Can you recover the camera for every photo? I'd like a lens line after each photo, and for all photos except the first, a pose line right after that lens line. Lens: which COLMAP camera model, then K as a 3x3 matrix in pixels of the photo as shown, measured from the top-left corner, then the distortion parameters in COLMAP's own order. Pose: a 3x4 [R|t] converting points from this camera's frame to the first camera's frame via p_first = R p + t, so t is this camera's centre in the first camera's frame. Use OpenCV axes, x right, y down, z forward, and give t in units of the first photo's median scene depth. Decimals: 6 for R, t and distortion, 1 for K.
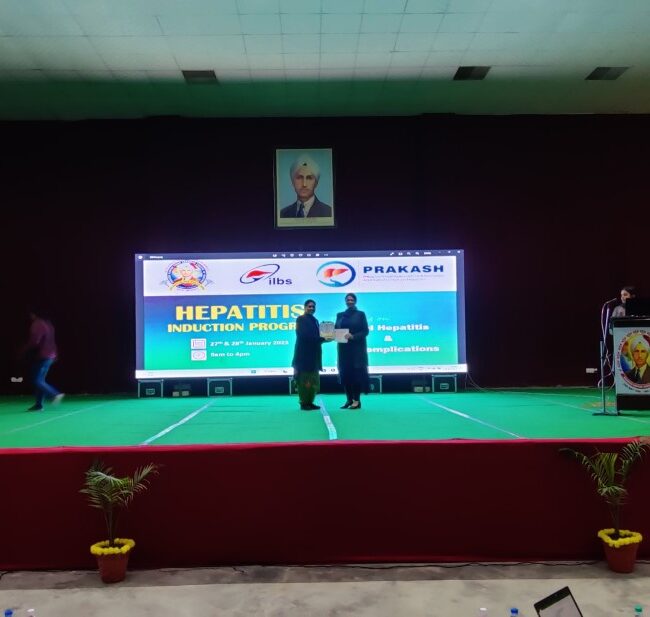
lens RADIAL K [[659.1, 0, 322.5], [0, 659.1, 306.2], [0, 0, 1]] dist [0.015371, 0.000000]
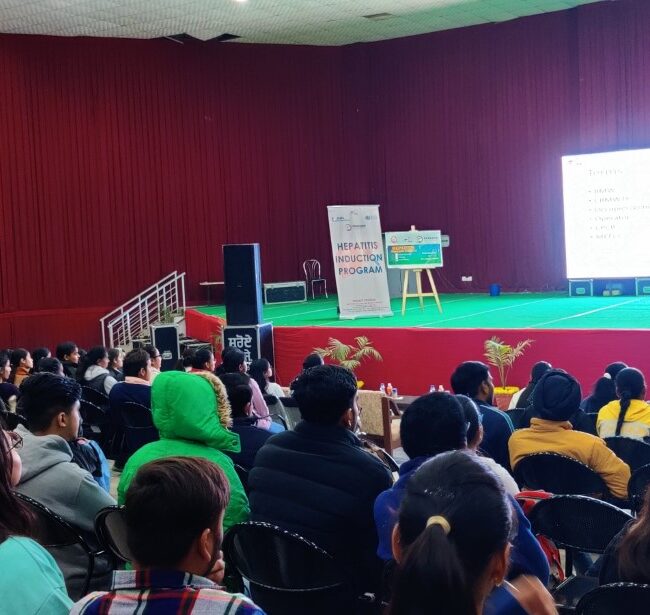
lens RADIAL K [[1029.5, 0, 328.7], [0, 1029.5, 310.2], [0, 0, 1]] dist [0.062789, 0.000000]
pose [[0.826575, 0.014191, -0.562648, 0.322811], [0.070194, 0.989278, 0.128073, -0.075516], [0.558433, -0.145357, 0.816716, -0.546761]]
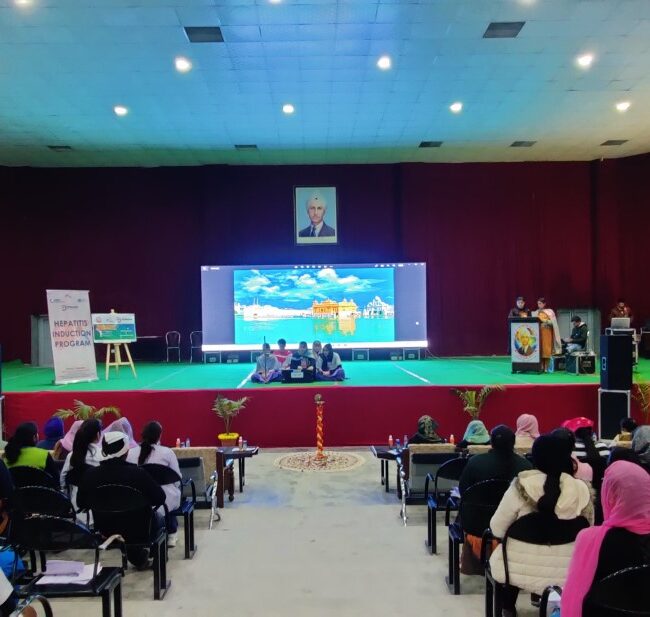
lens RADIAL K [[659.1, 0, 323.1], [0, 659.1, 310.4], [0, 0, 1]] dist [0.015371, 0.000000]
pose [[0.999994, 0.000861, -0.003419, -0.007793], [-0.000662, 0.998332, 0.057729, -0.065927], [0.003463, -0.057726, 0.998326, -0.465887]]
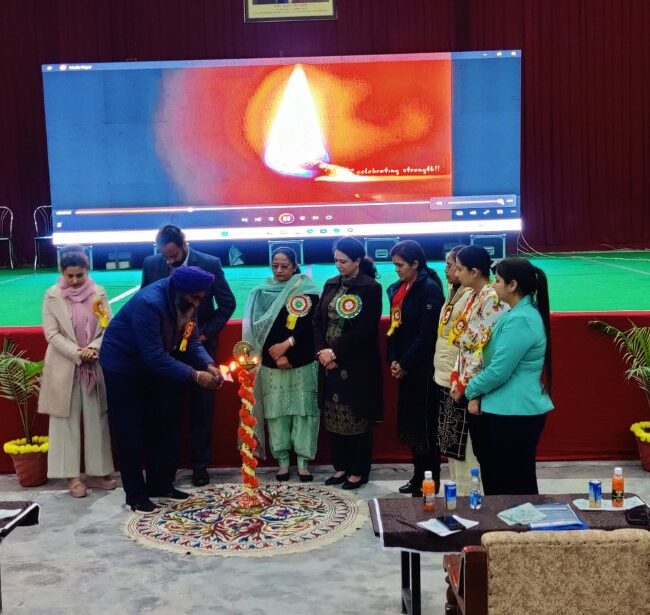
lens RADIAL K [[1029.5, 0, 324.1], [0, 1029.5, 310.3], [0, 0, 1]] dist [0.062789, 0.000000]
pose [[0.999612, -0.009720, -0.026093, 0.037159], [0.014036, 0.985218, 0.170729, -0.006909], [0.024047, -0.171029, 0.984973, -0.103502]]
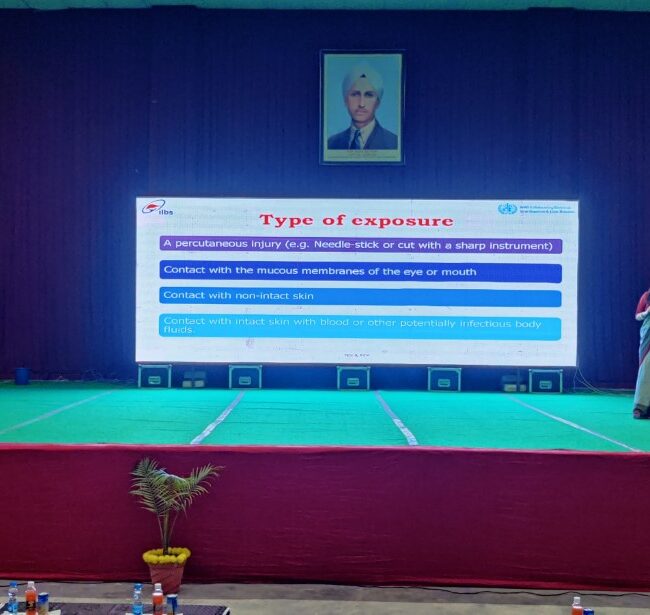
lens RADIAL K [[1029.5, 0, 315.9], [0, 1029.5, 291.2], [0, 0, 1]] dist [0.062789, 0.000000]
pose [[0.998927, 0.026124, -0.038228, -0.032498], [-0.024567, 0.998871, 0.040655, -0.025041], [0.039247, -0.039672, 0.998442, -0.170733]]
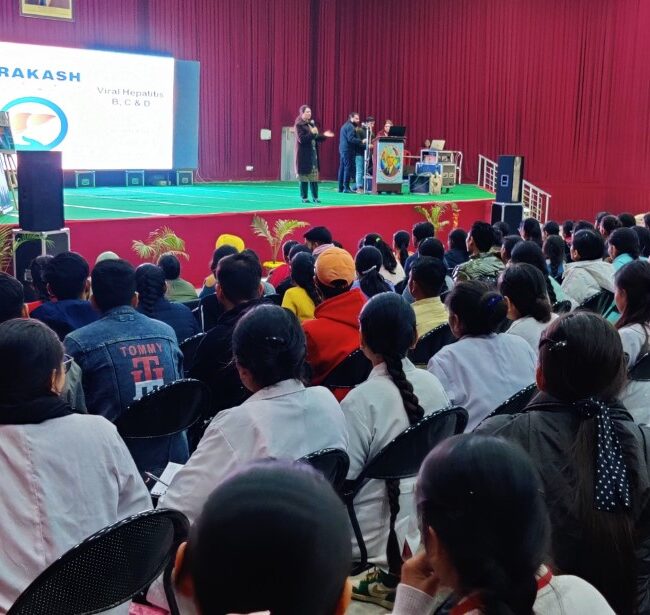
lens RADIAL K [[1029.5, 0, 330.6], [0, 1029.5, 309.8], [0, 0, 1]] dist [0.062789, 0.000000]
pose [[0.656697, -0.093132, 0.748381, -1.055105], [-0.083397, 0.977291, 0.194799, -0.034724], [-0.749529, -0.190337, 0.634018, -0.418618]]
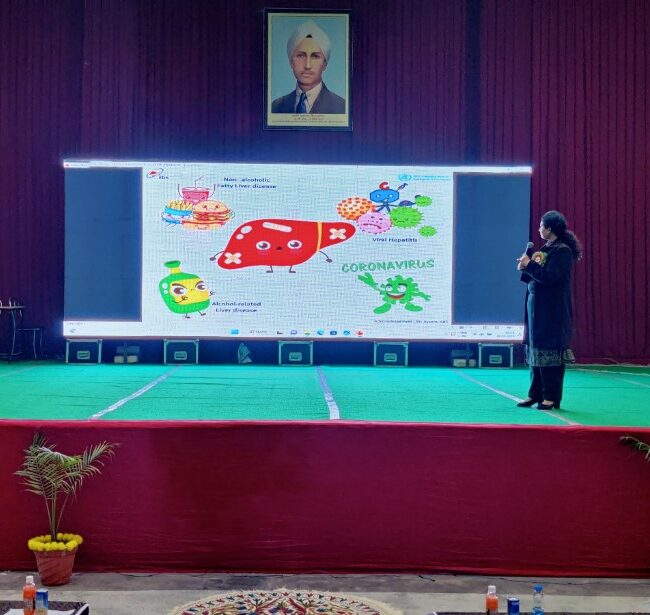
lens RADIAL K [[1029.5, 0, 330.2], [0, 1029.5, 283.7], [0, 0, 1]] dist [0.062789, 0.000000]
pose [[0.999578, 0.029051, -0.000028, 0.003408], [-0.029014, 0.998376, 0.049027, -0.009880], [0.001452, -0.049006, 0.998797, -0.110832]]
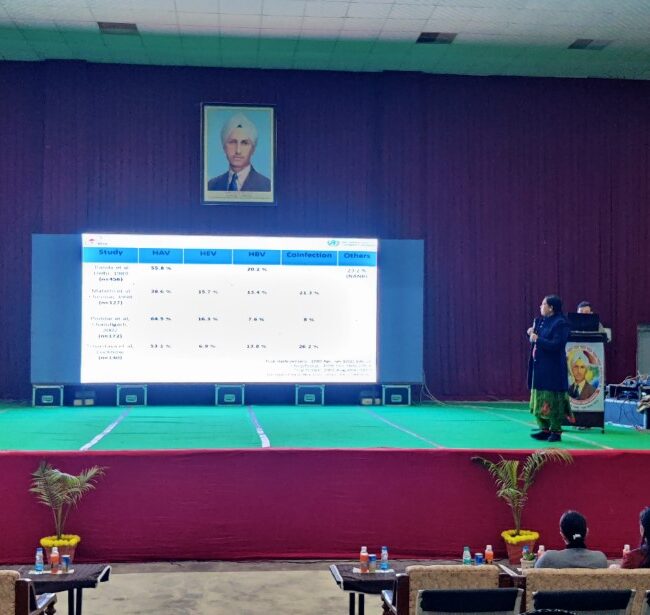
lens RADIAL K [[1029.5, 0, 335.1], [0, 1029.5, 297.0], [0, 0, 1]] dist [0.062789, 0.000000]
pose [[0.996496, 0.025484, 0.079669, -0.005691], [-0.027510, 0.999323, 0.024447, -0.041617], [-0.078992, -0.026553, 0.996522, -0.330194]]
